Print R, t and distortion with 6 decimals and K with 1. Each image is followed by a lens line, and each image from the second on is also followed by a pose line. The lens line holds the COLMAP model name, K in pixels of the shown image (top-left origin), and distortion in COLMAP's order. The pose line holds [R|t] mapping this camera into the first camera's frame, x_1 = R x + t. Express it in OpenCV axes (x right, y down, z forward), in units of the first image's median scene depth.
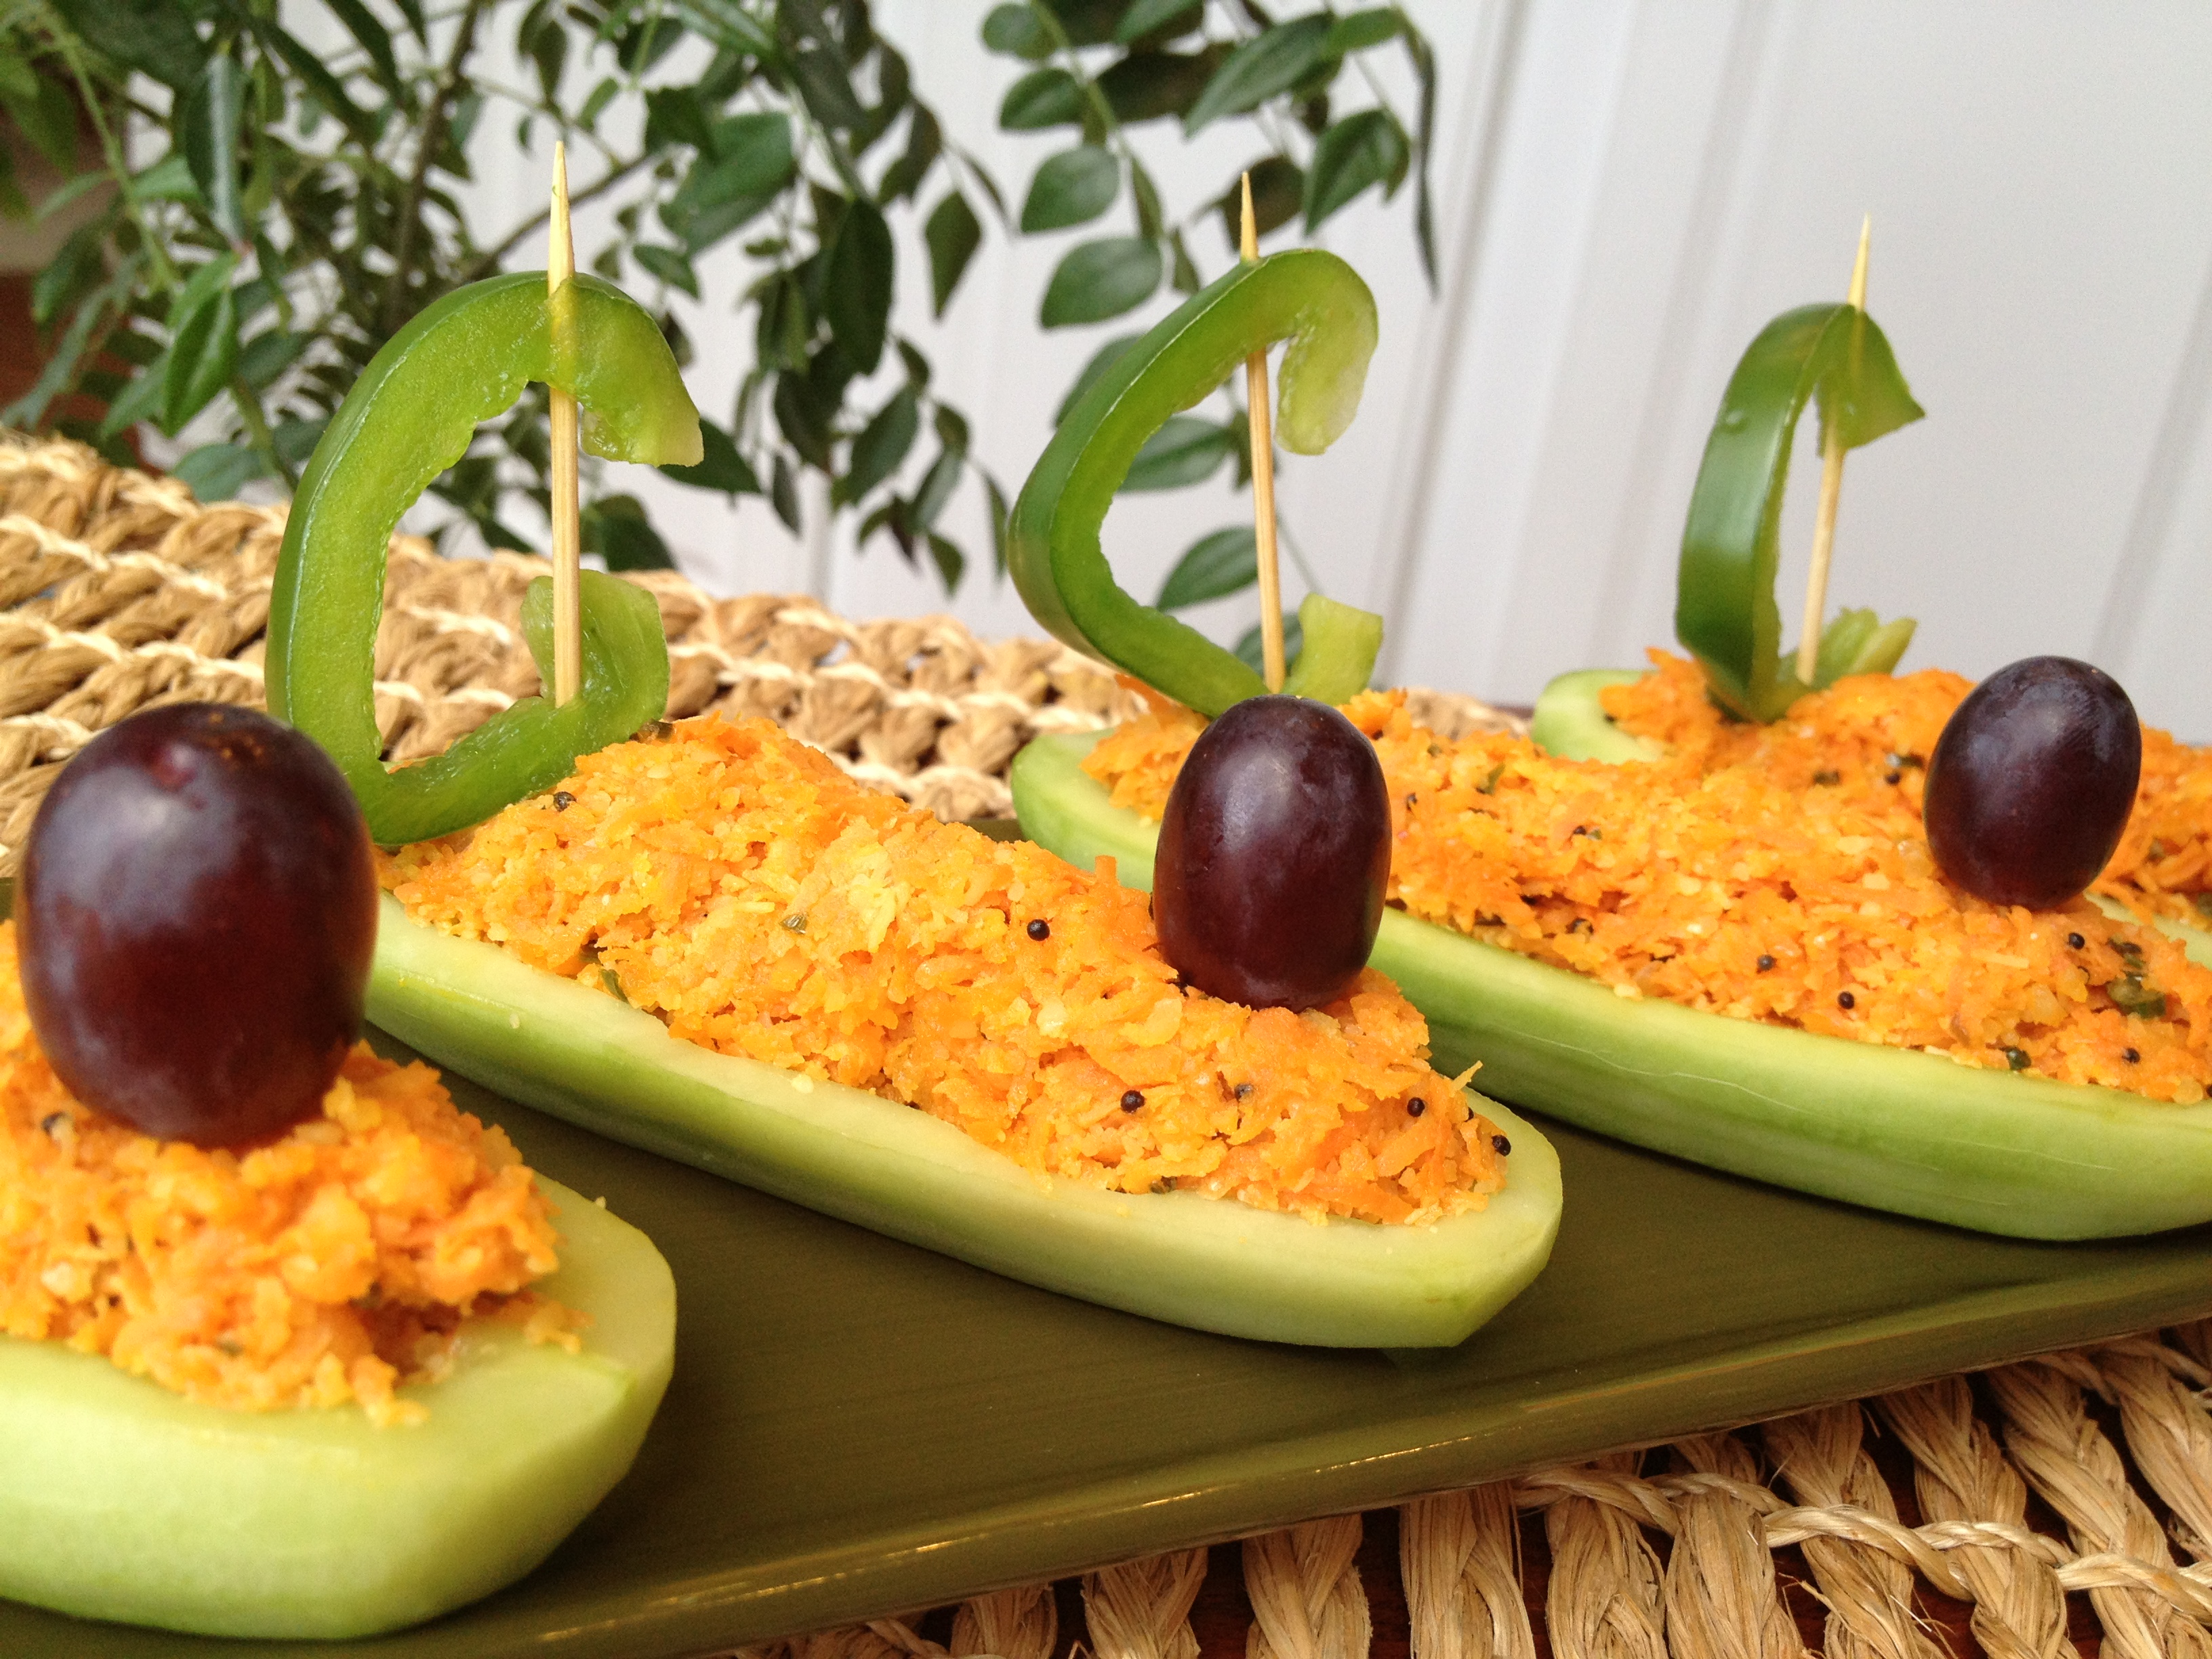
lens RADIAL K [[2175.8, 0, 1116.5], [0, 2175.8, 831.0], [0, 0, 1]] dist [0.080452, -0.235242]
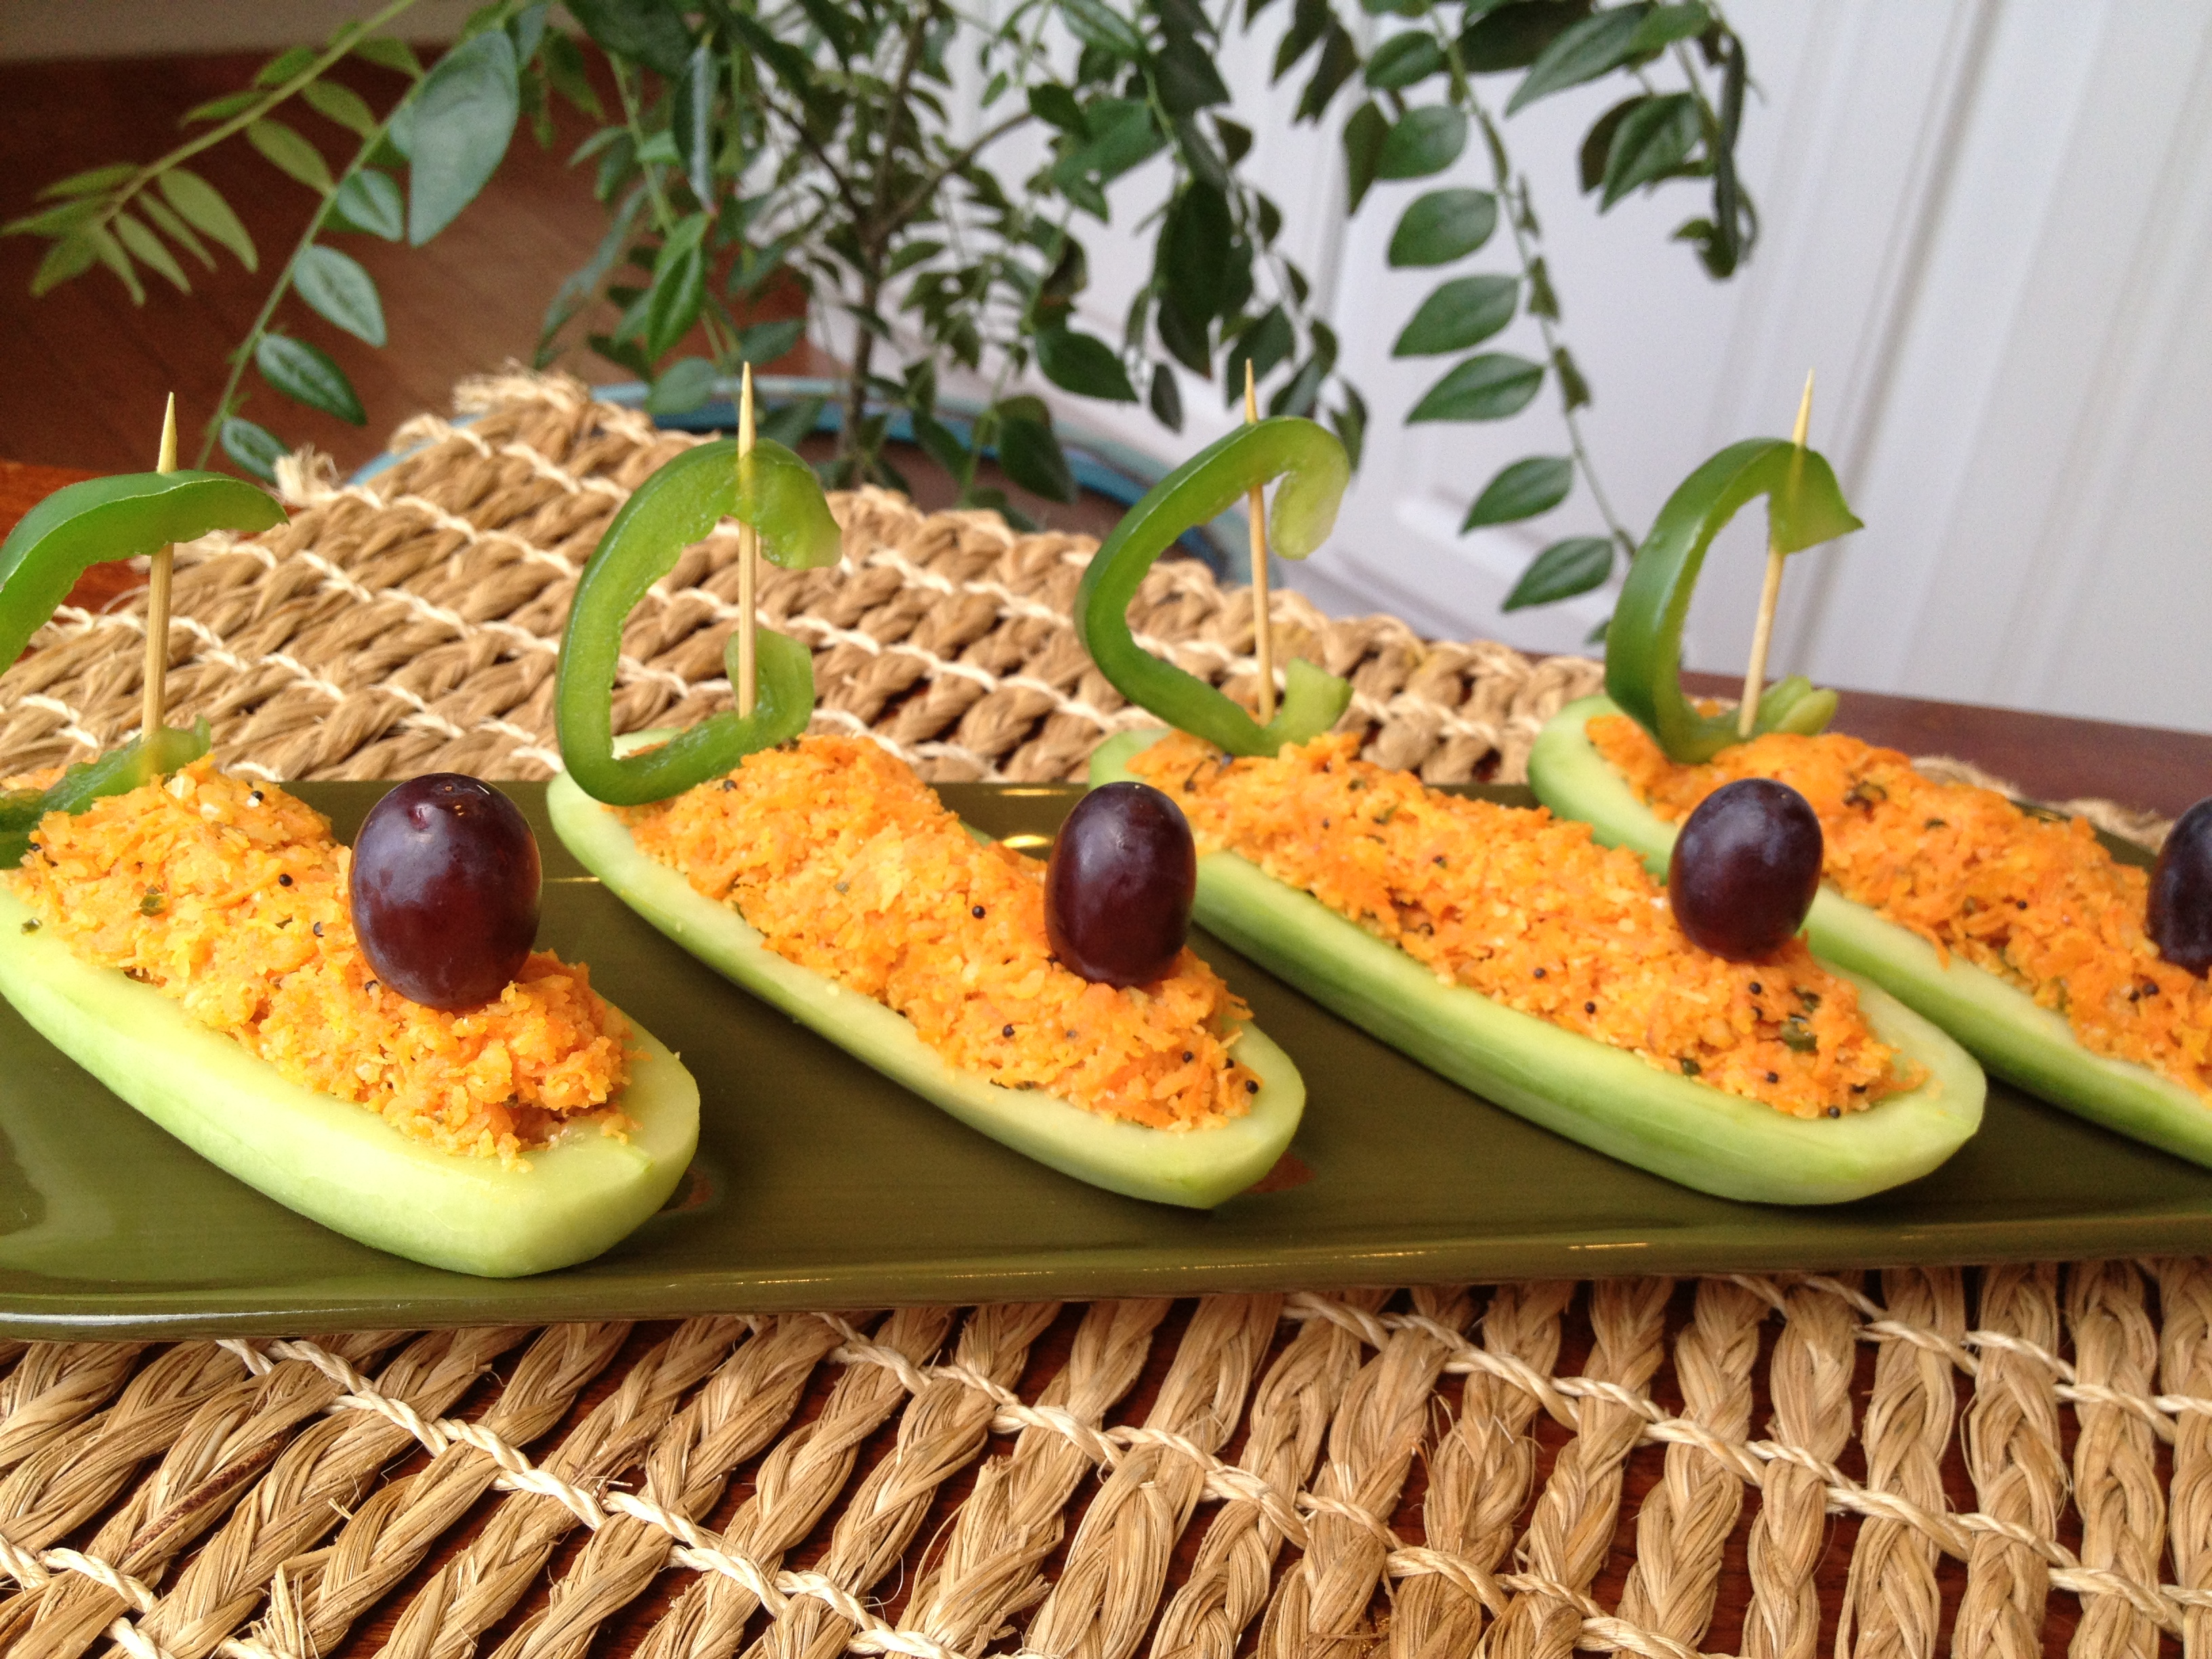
lens RADIAL K [[2196.2, 0, 1108.8], [0, 2196.2, 836.2], [0, 0, 1]] dist [0.074592, -0.247039]
pose [[0.961344, 0.106791, -0.253799, 0.410891], [-0.077069, 0.989244, 0.124321, -0.194289], [0.264346, -0.099956, 0.959234, -0.442651]]
